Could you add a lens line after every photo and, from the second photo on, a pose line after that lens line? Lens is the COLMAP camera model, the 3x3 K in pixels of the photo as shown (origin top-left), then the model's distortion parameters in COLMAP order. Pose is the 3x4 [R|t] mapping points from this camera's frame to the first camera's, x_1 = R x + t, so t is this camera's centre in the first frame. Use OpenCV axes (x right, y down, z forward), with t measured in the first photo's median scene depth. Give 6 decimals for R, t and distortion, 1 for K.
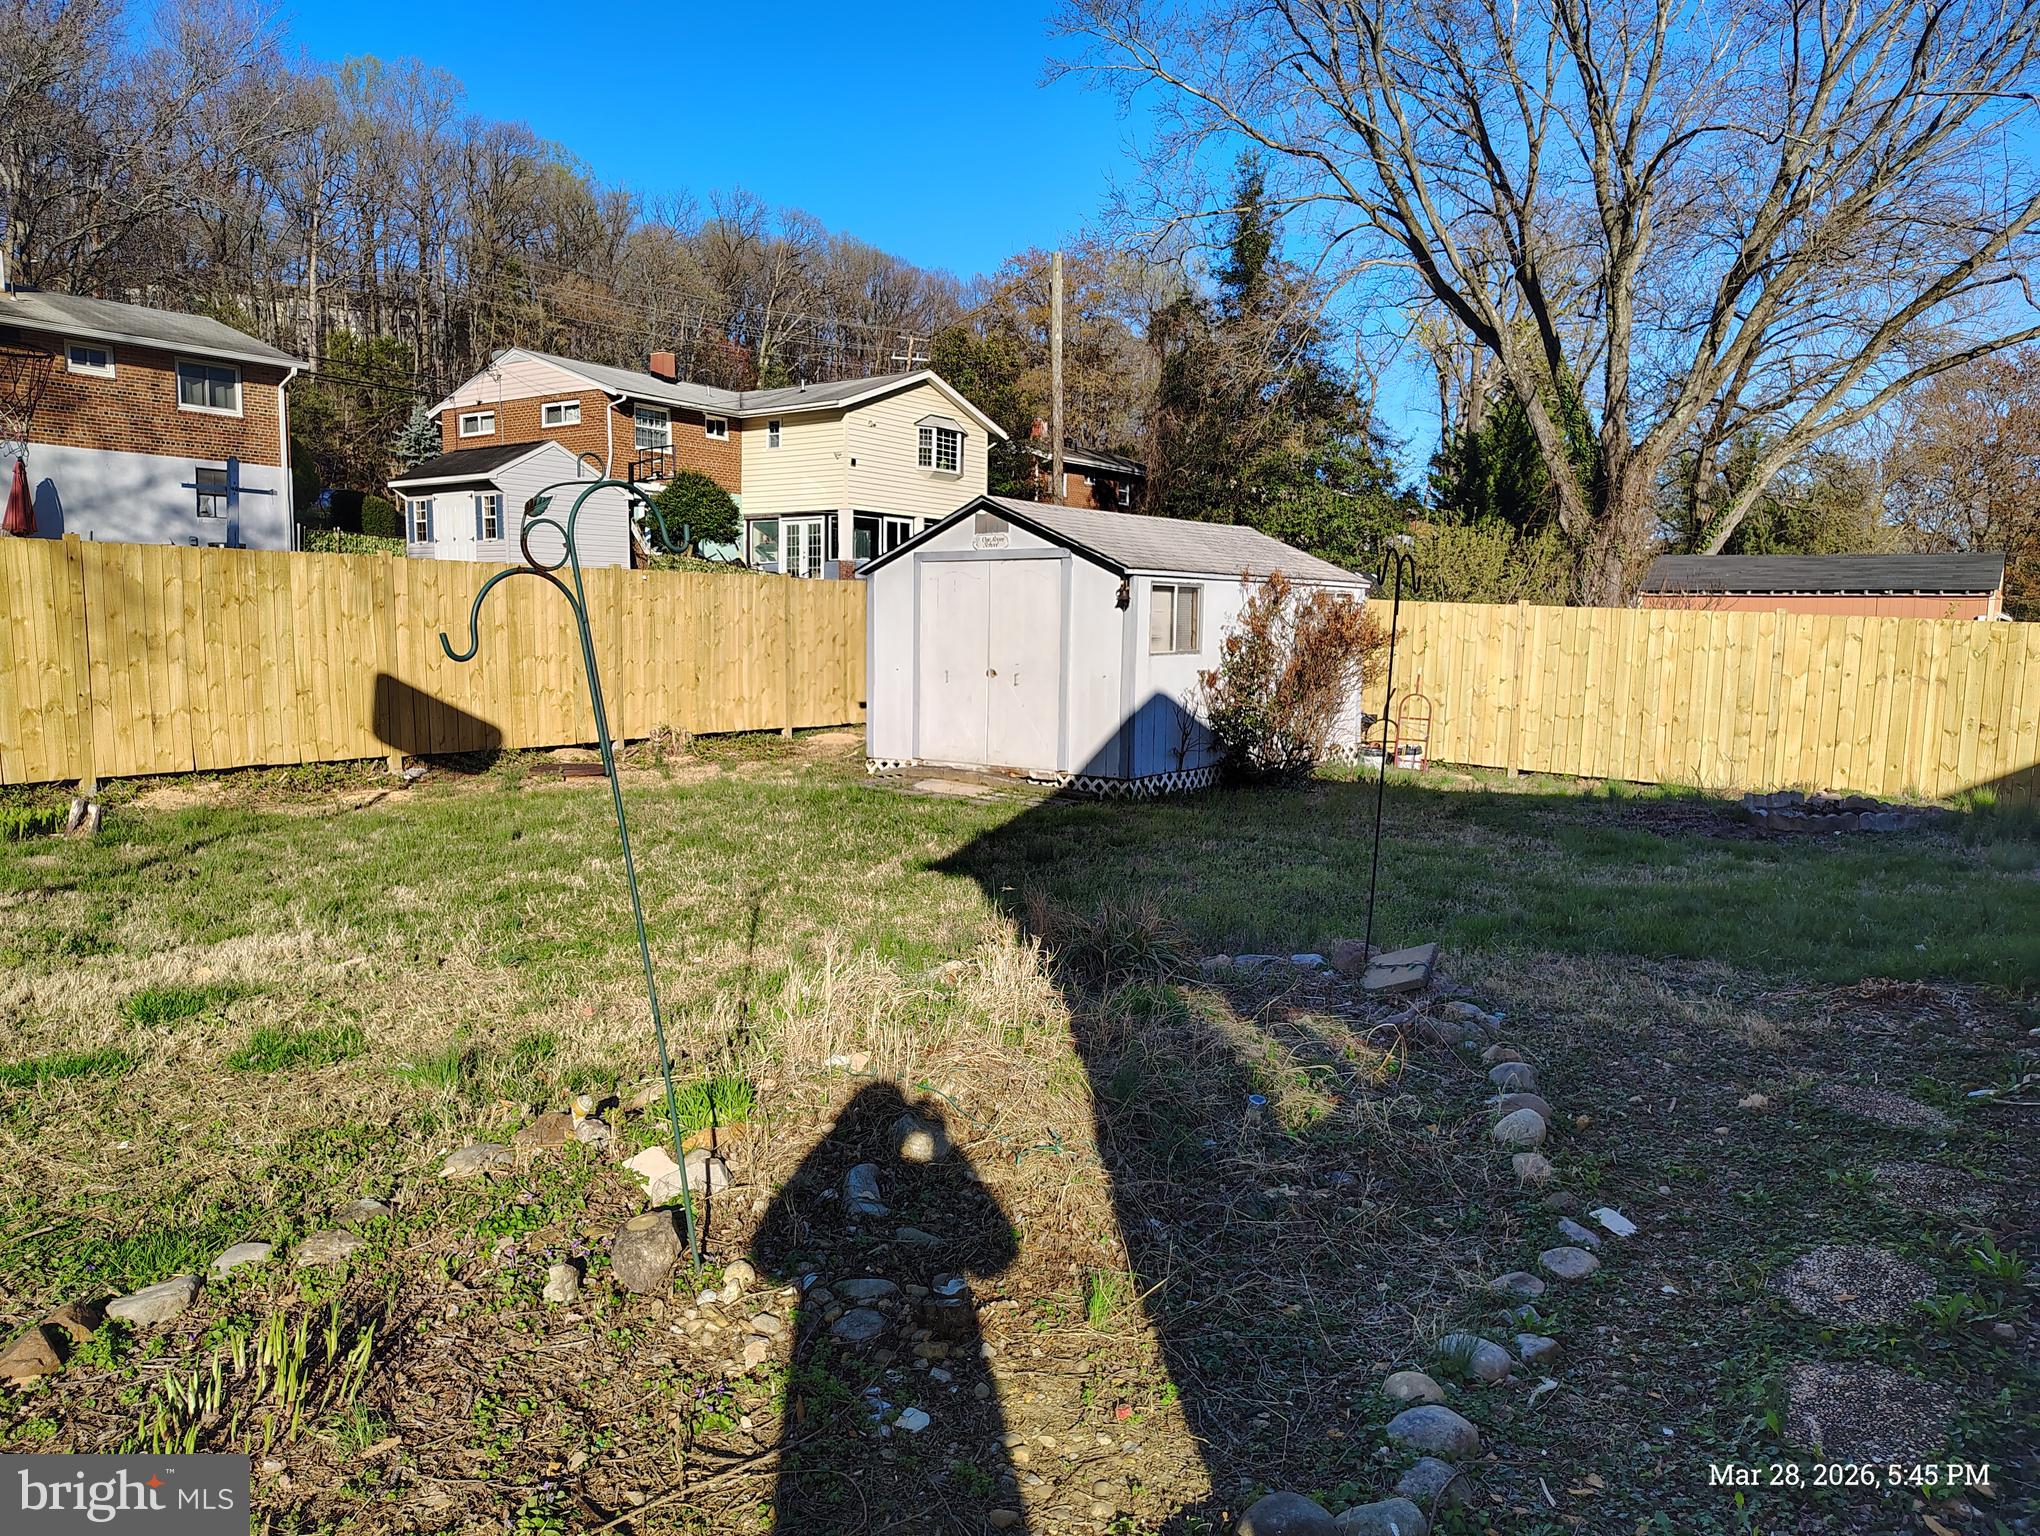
lens RADIAL K [[1401.3, 0, 1015.4], [0, 1401.3, 777.3], [0, 0, 1]] dist [0.050426, -0.058595]
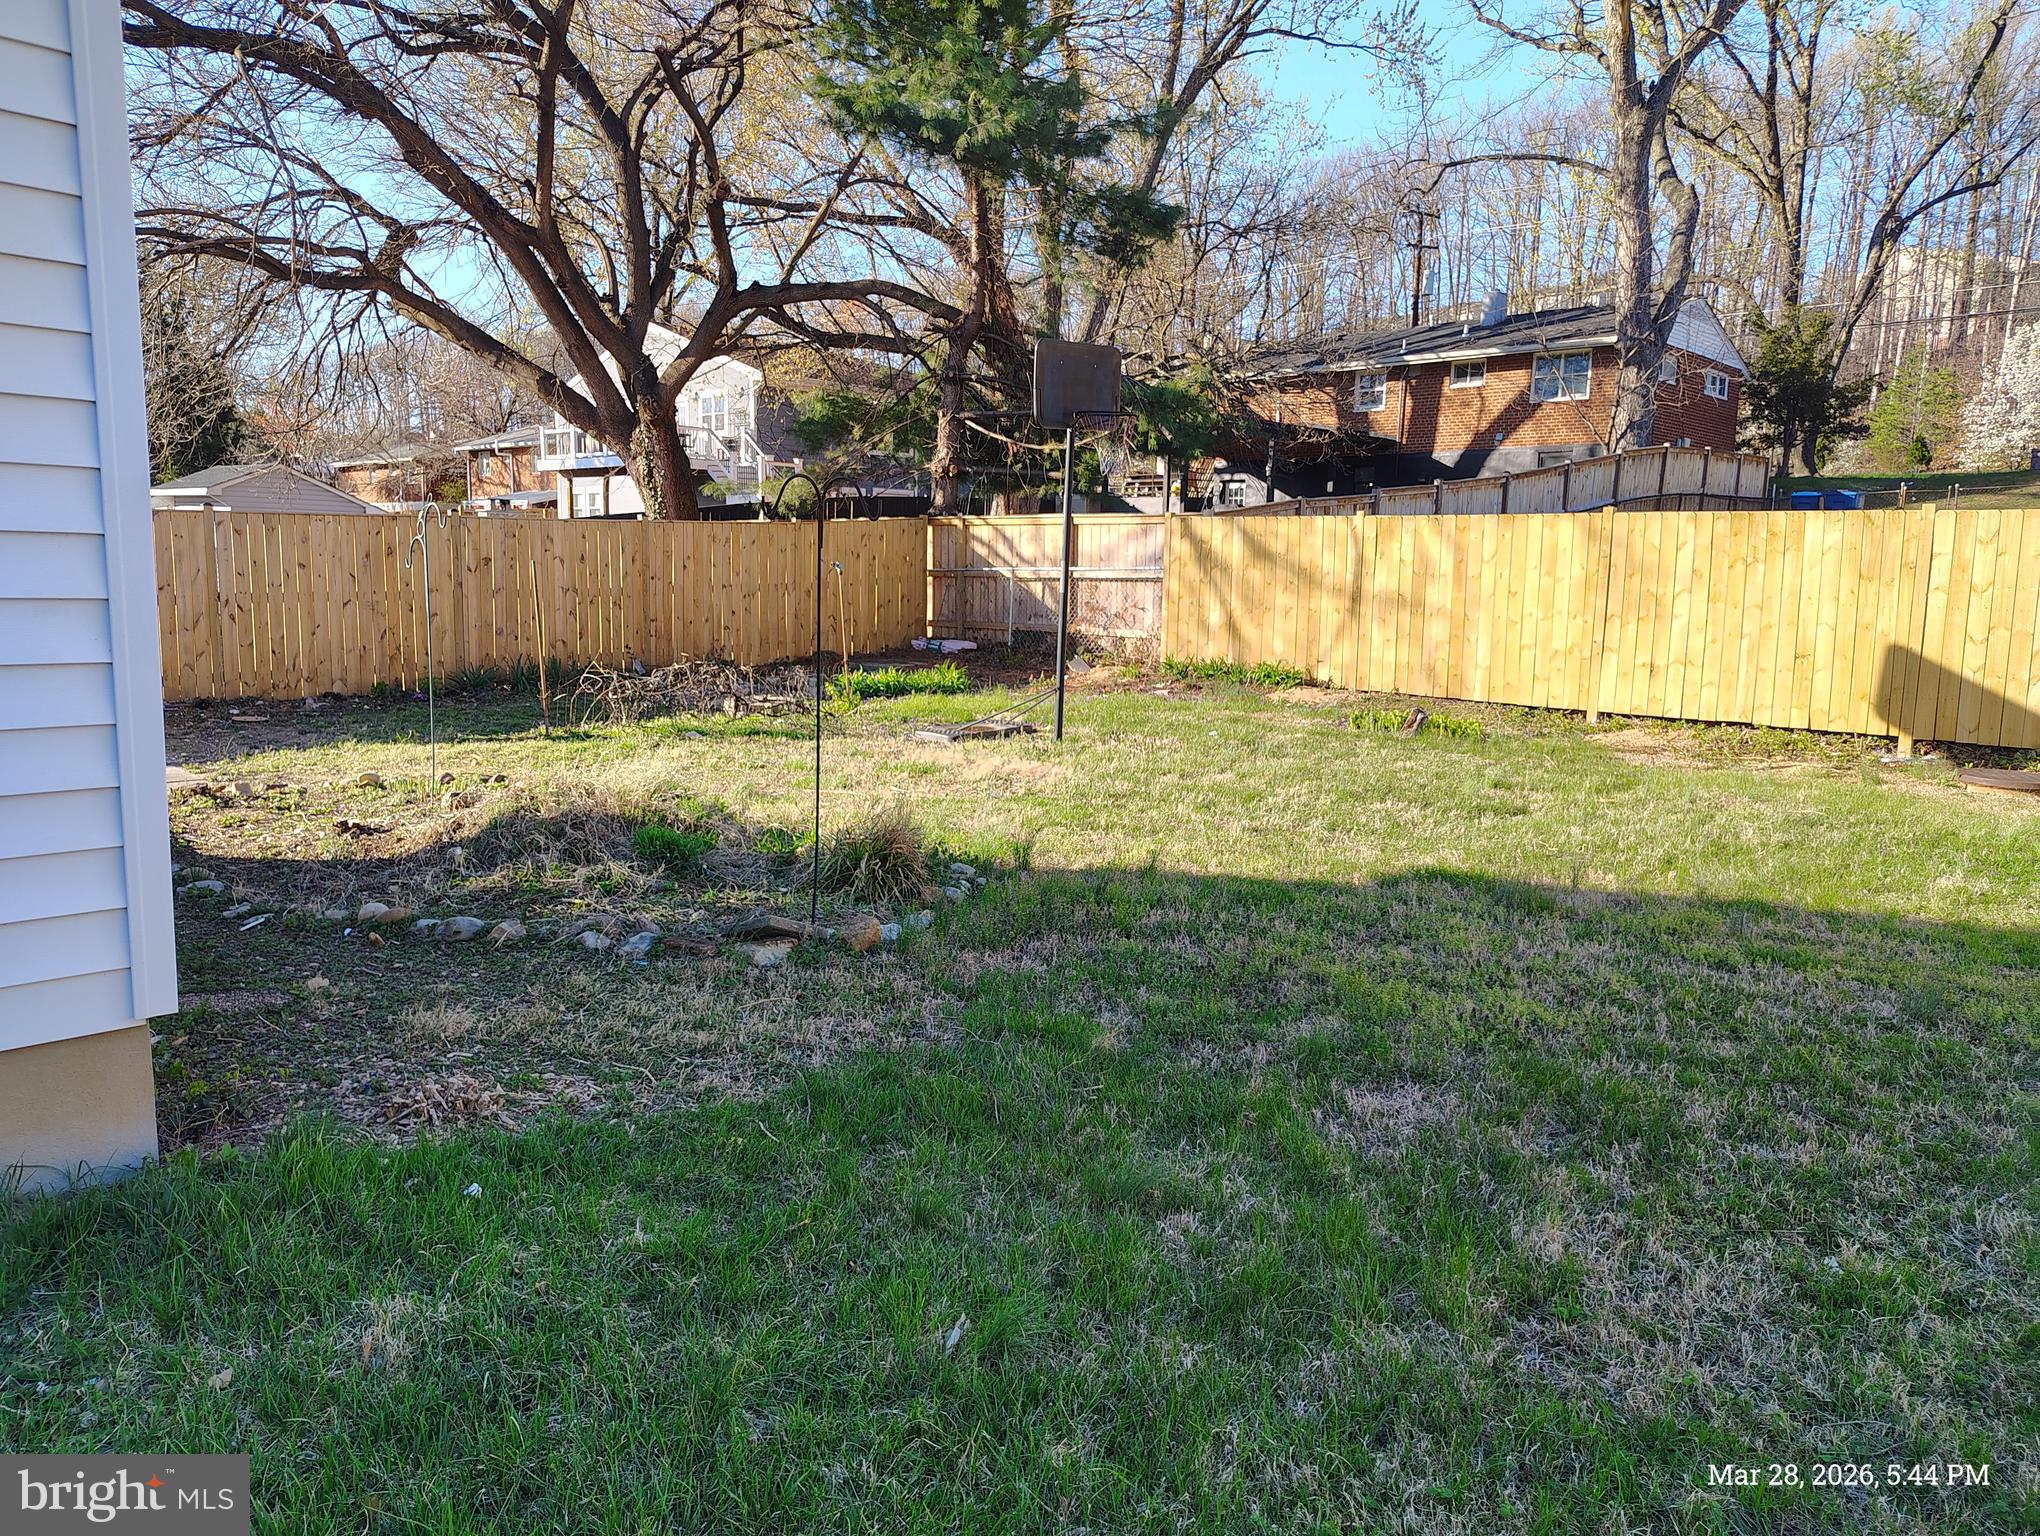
lens RADIAL K [[1401.3, 0, 1012.4], [0, 1401.3, 773.0], [0, 0, 1]] dist [0.050426, -0.058595]
pose [[-0.140870, 0.133826, -0.980941, 0.206041], [-0.126855, 0.980215, 0.151944, -0.022942], [0.981867, 0.145841, -0.121106, 0.225472]]
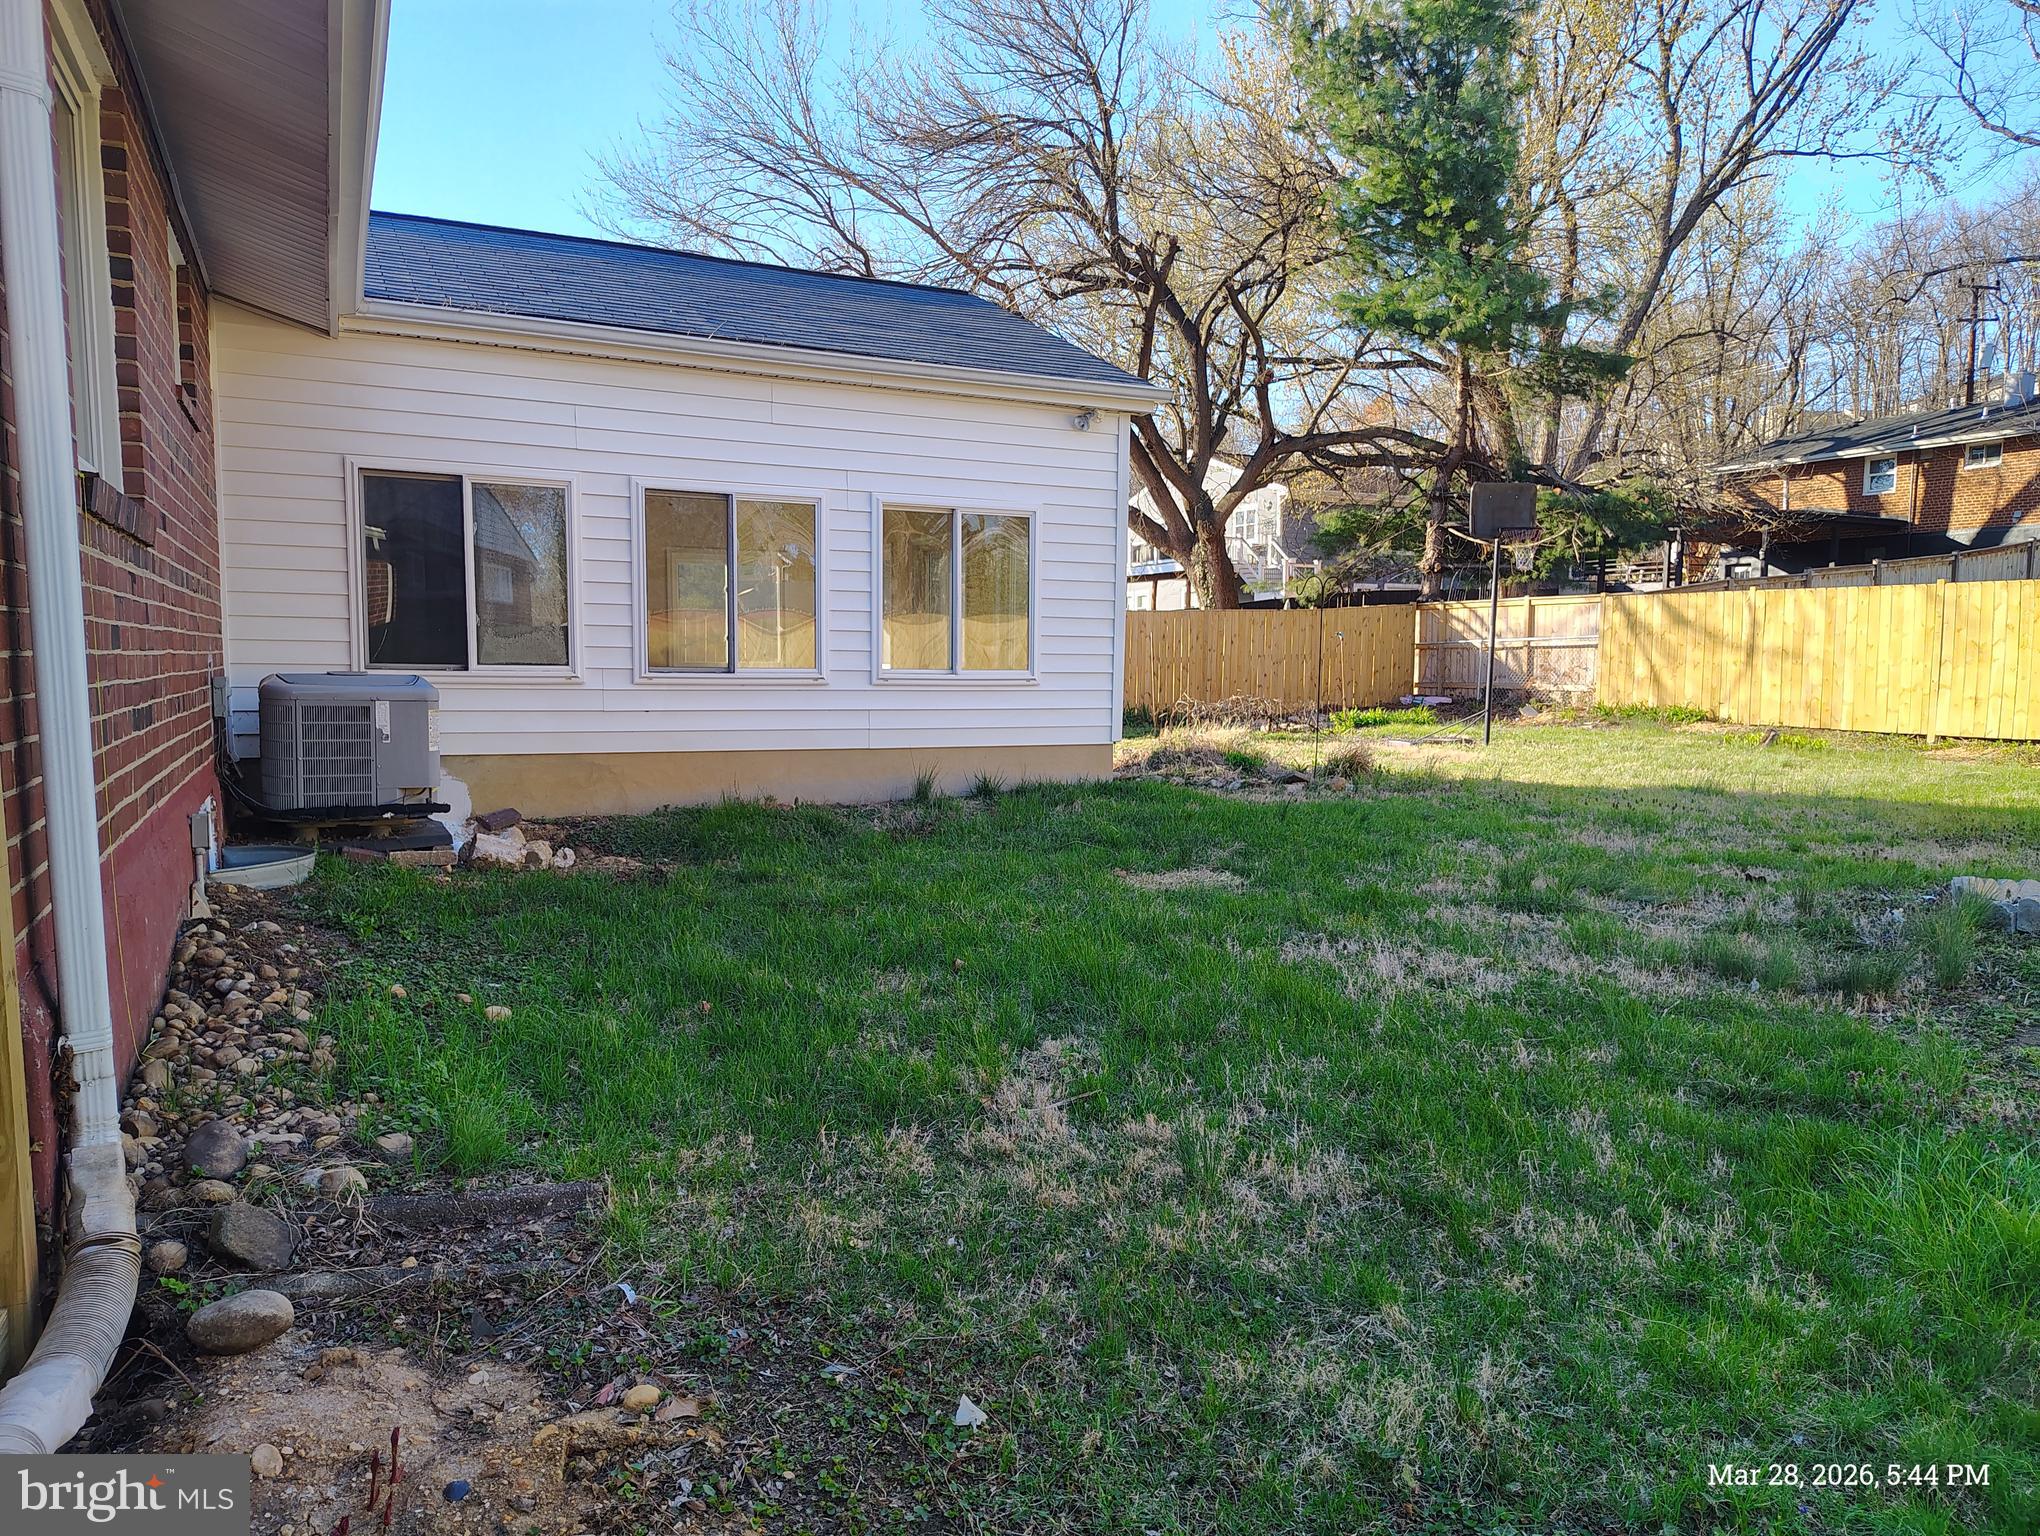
lens RADIAL K [[1401.3, 0, 1029.1], [0, 1401.3, 782.0], [0, 0, 1]] dist [0.050426, -0.058595]
pose [[-0.471949, 0.066370, -0.879124, 0.407345], [-0.106066, 0.985645, 0.131353, -0.016029], [0.875222, 0.155237, -0.458135, 0.288184]]
